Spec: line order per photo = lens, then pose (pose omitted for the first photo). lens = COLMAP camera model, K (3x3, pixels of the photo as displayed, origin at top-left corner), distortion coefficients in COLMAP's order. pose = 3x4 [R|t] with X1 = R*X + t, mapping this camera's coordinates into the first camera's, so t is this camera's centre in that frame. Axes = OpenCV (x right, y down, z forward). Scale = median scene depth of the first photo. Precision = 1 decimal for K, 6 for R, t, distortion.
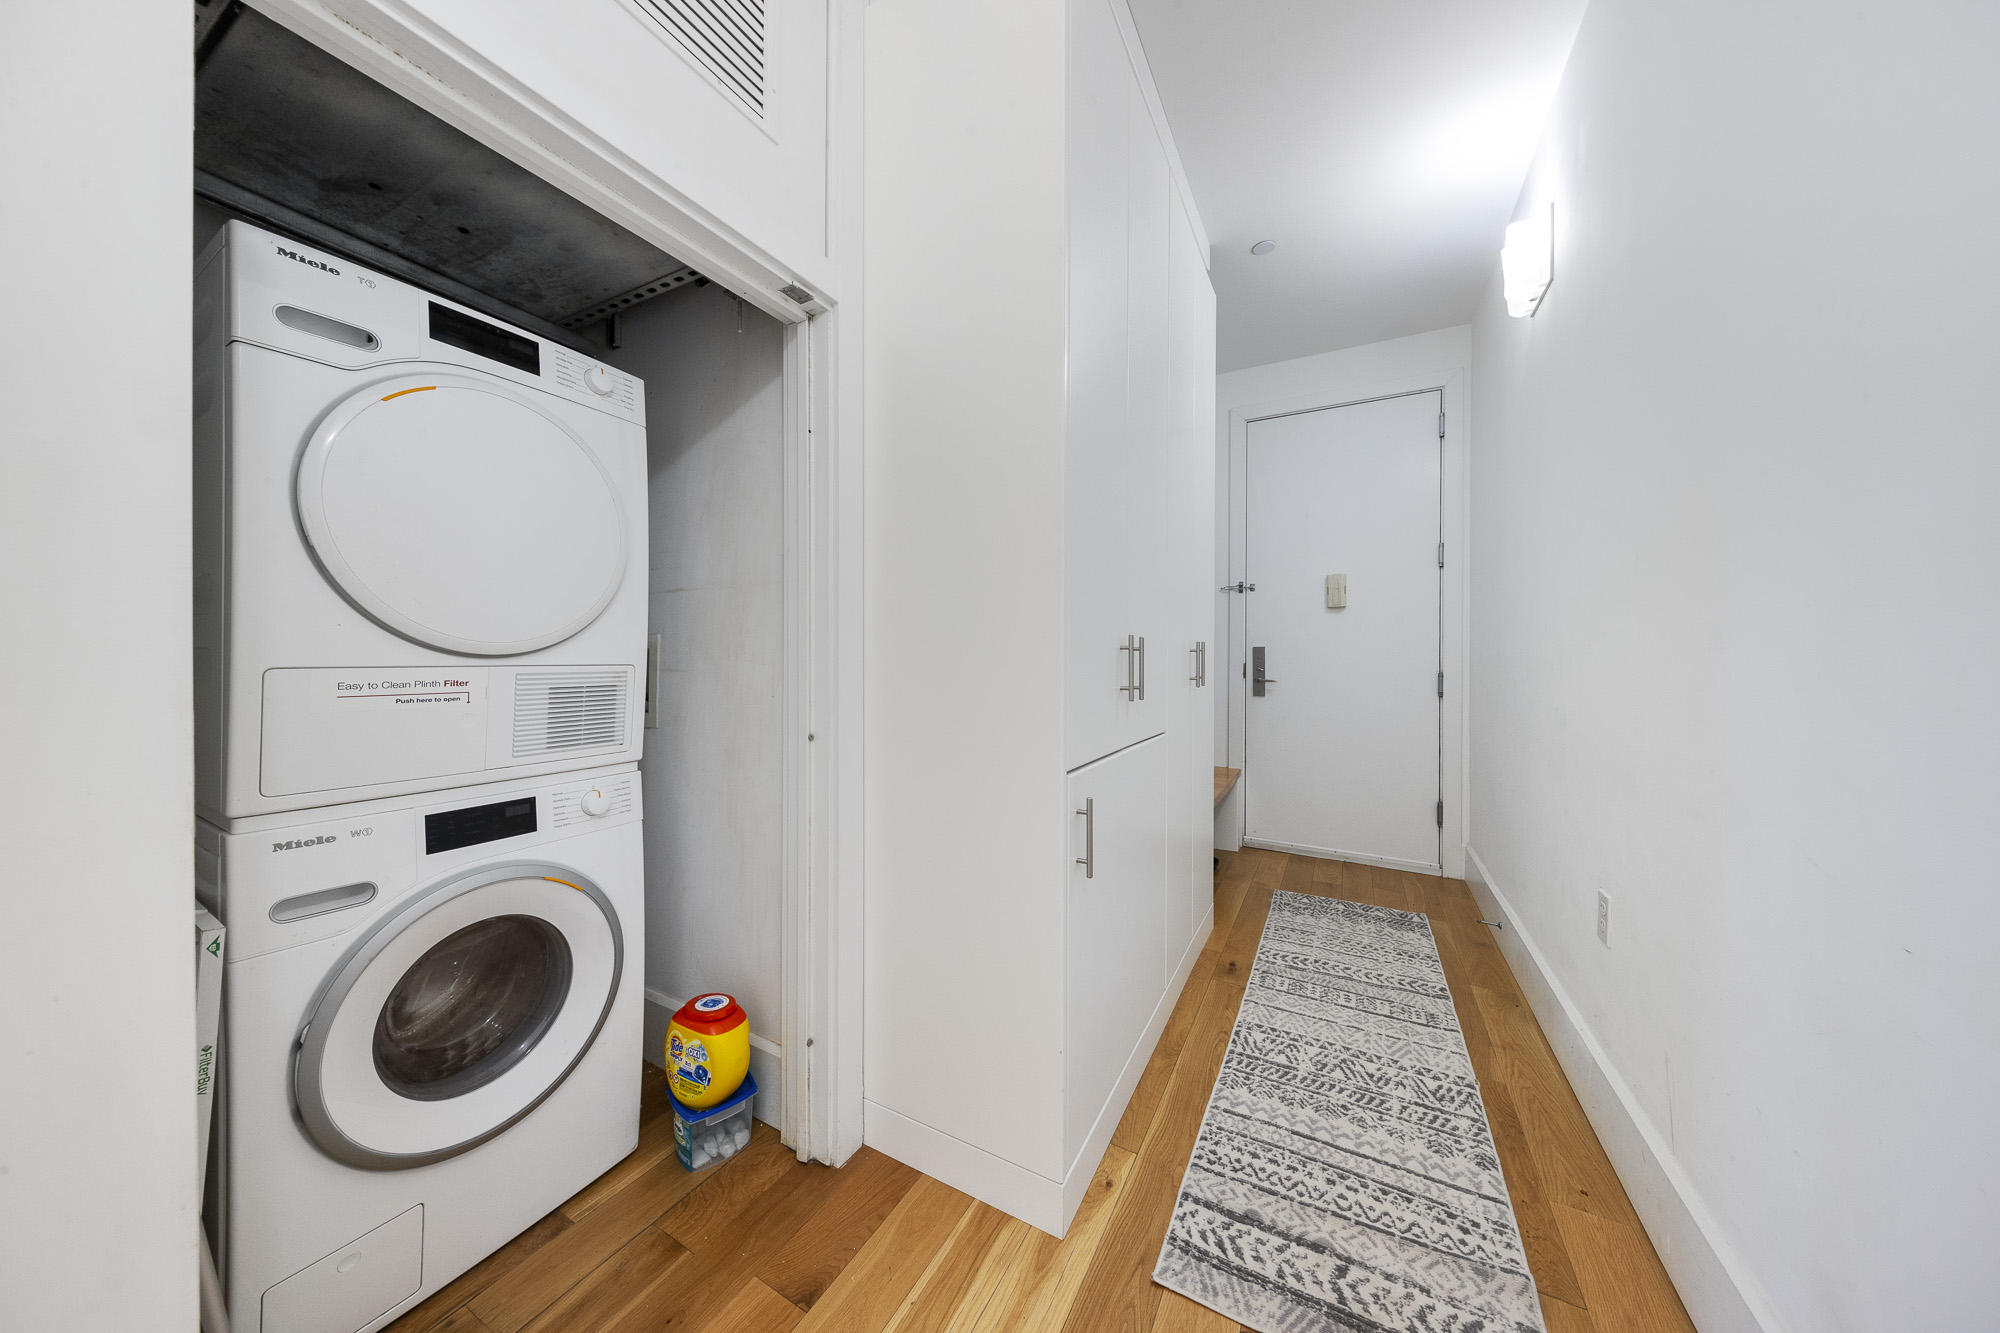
lens RADIAL K [[637.4, 0, 969.4], [0, 637.4, 657.5], [0, 0, 1]] dist [0.002139, -0.000596]
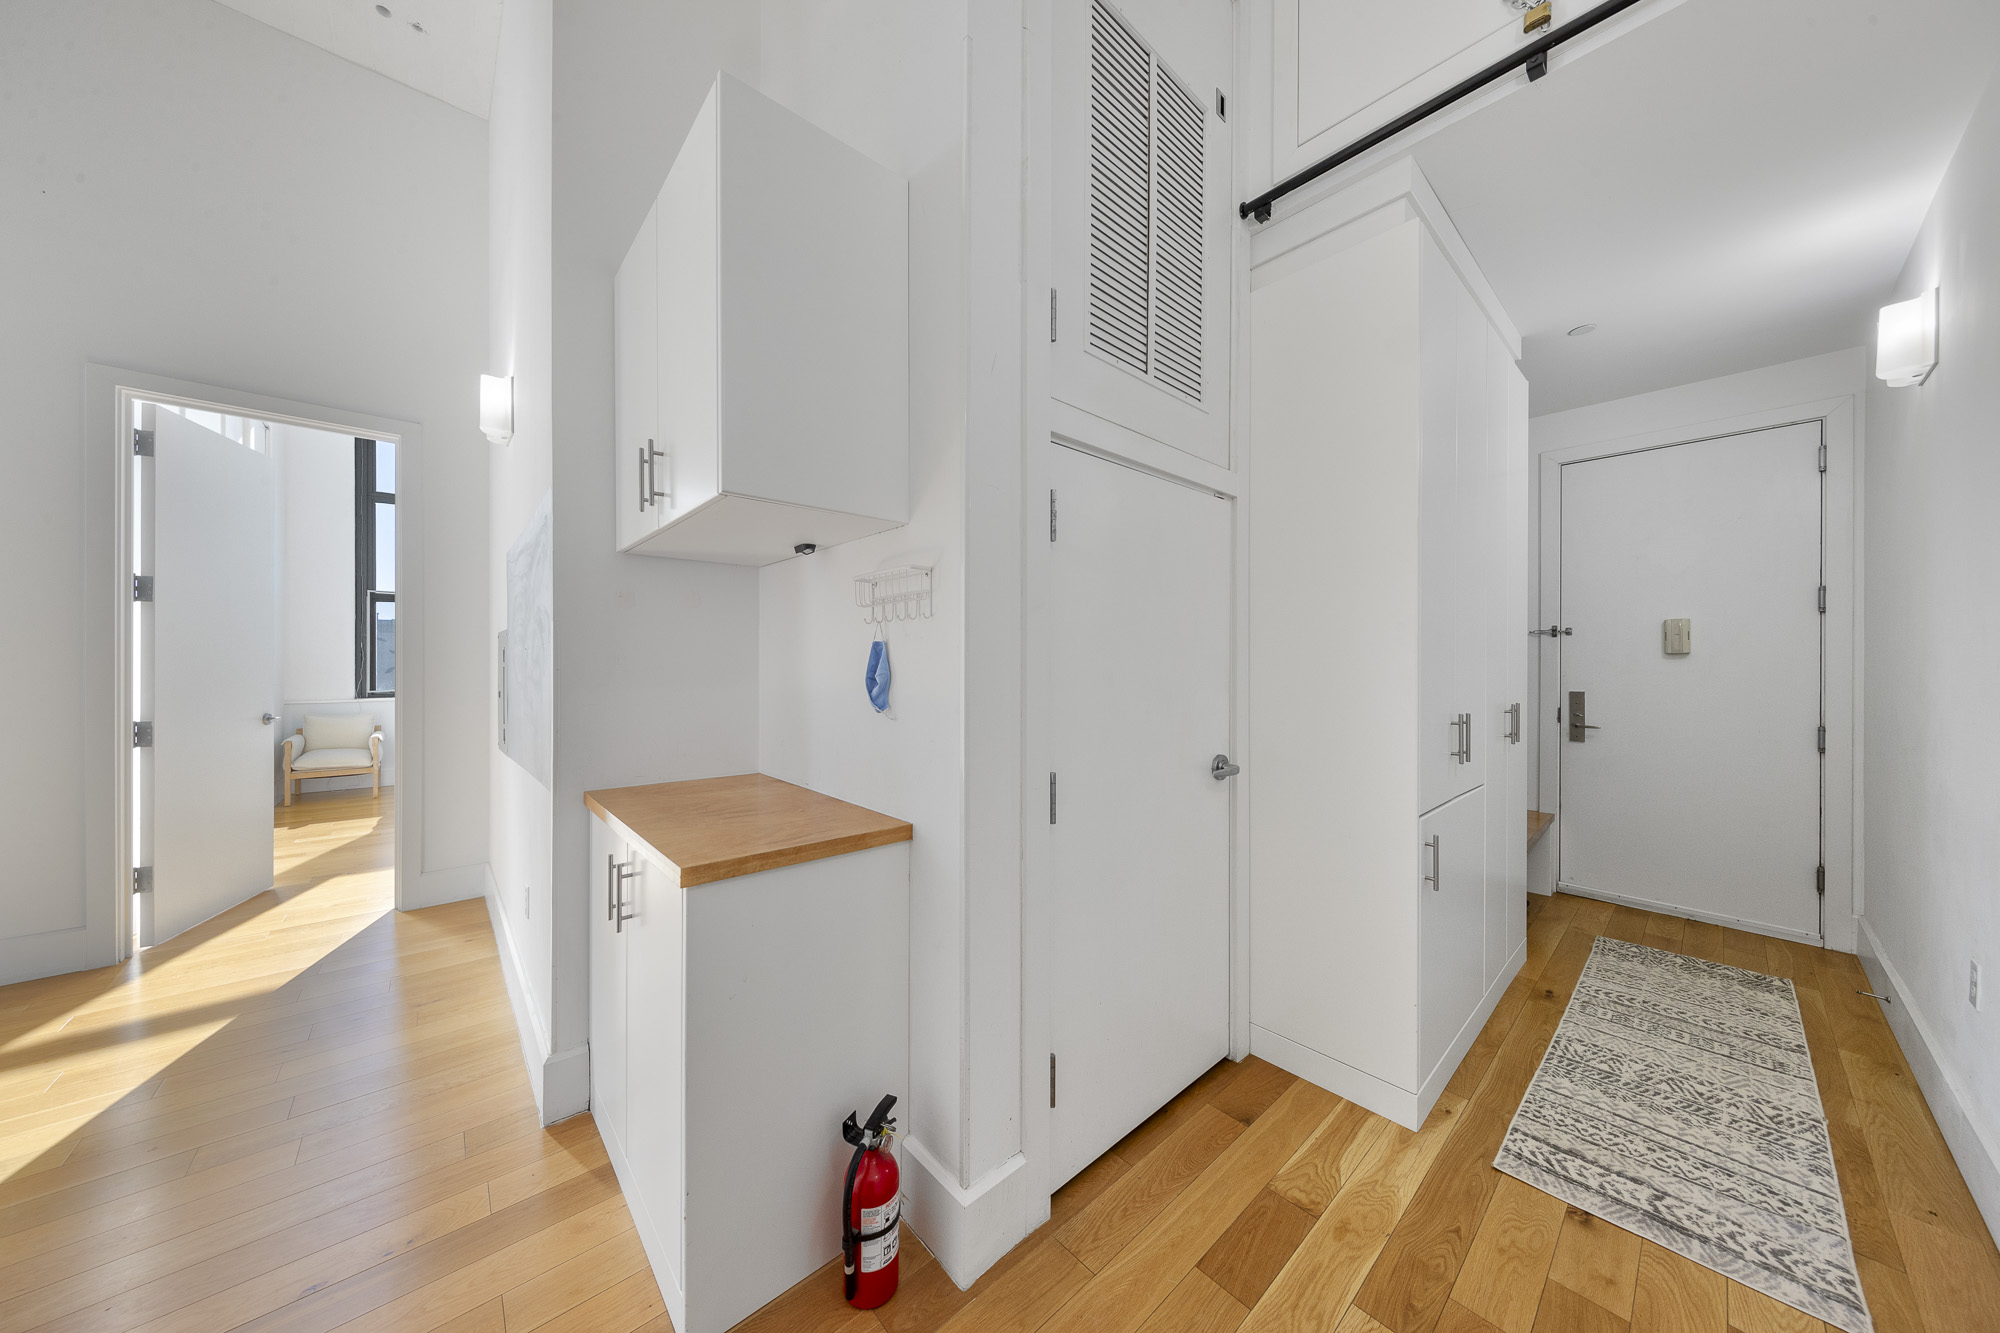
lens RADIAL K [[637.4, 0, 981.2], [0, 637.4, 665.1], [0, 0, 1]] dist [0.002139, -0.000596]
pose [[0.949064, 0.001871, -0.315077, -0.232032], [-0.002985, 0.999991, -0.003054, -0.108624], [0.315068, 0.003839, 0.949061, -0.484050]]
